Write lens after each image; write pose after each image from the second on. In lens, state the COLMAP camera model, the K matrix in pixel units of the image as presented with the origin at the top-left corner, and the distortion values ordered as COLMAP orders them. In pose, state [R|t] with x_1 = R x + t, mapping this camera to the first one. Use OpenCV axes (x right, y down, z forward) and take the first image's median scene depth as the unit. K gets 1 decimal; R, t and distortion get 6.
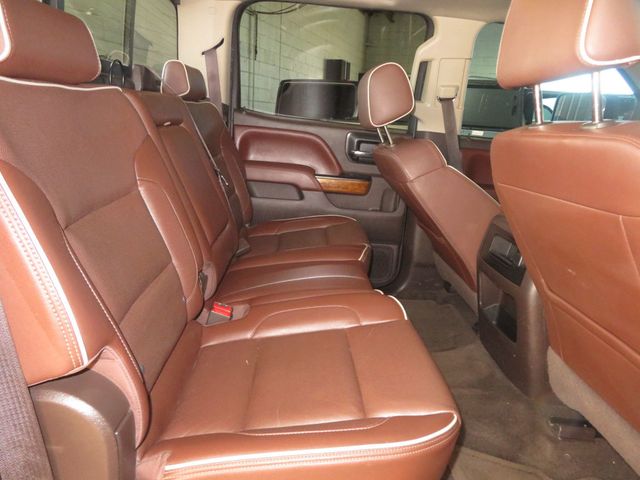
lens RADIAL K [[470.1, 0, 318.8], [0, 470.1, 233.5], [0, 0, 1]] dist [-0.006178, 0.016749]
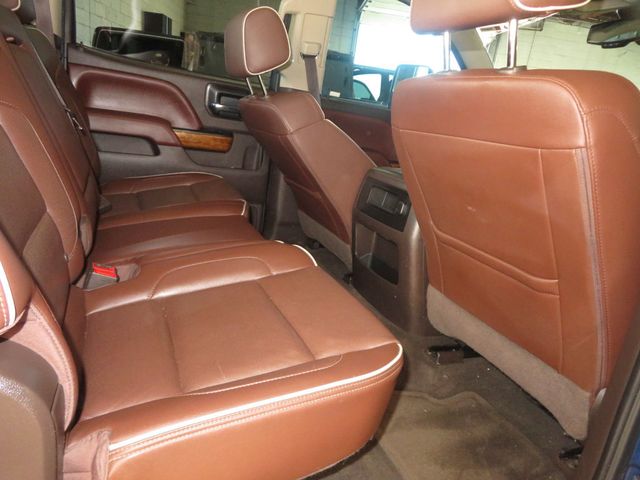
lens RADIAL K [[470.1, 0, 323.3], [0, 470.1, 233.9], [0, 0, 1]] dist [-0.006178, 0.016749]
pose [[0.928331, -0.038804, 0.369725, -0.143457], [0.015778, 0.997754, 0.065101, 0.044612], [-0.371421, -0.054602, 0.926858, 0.069851]]
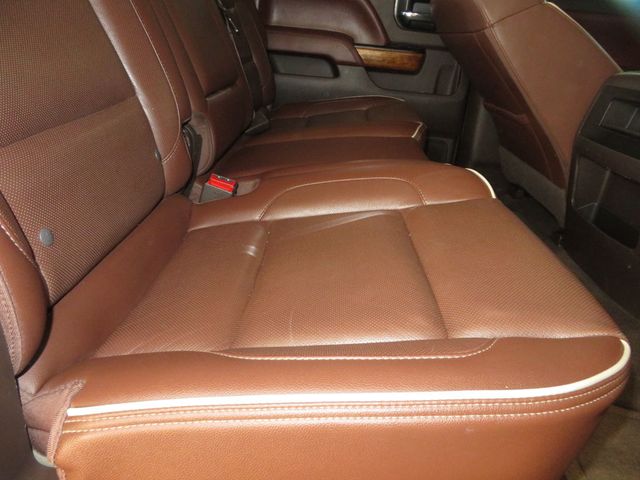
lens RADIAL K [[470.1, 0, 318.5], [0, 470.1, 241.8], [0, 0, 1]] dist [-0.006178, 0.016749]
pose [[0.997485, 0.031837, -0.063325, -0.012620], [-0.020337, 0.984431, 0.174593, 0.116748], [0.067898, -0.172866, 0.982602, 0.289379]]
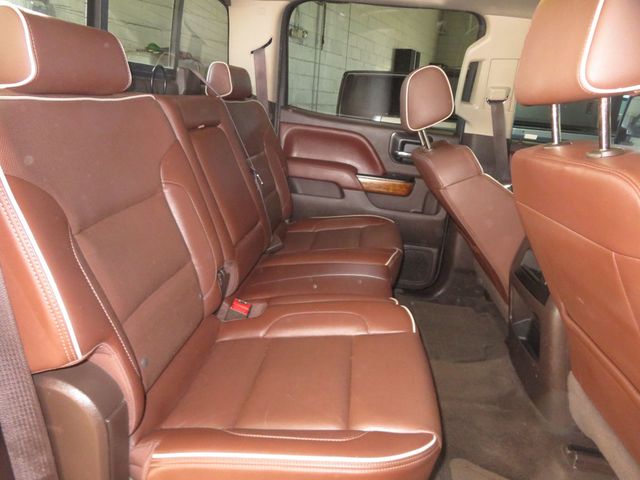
lens RADIAL K [[470.1, 0, 317.5], [0, 470.1, 234.4], [0, 0, 1]] dist [-0.006178, 0.016749]
pose [[0.989150, 0.056087, -0.135784, 0.093315], [-0.052585, 0.998188, 0.029244, -0.037857], [0.137178, -0.021787, 0.990307, -0.013309]]
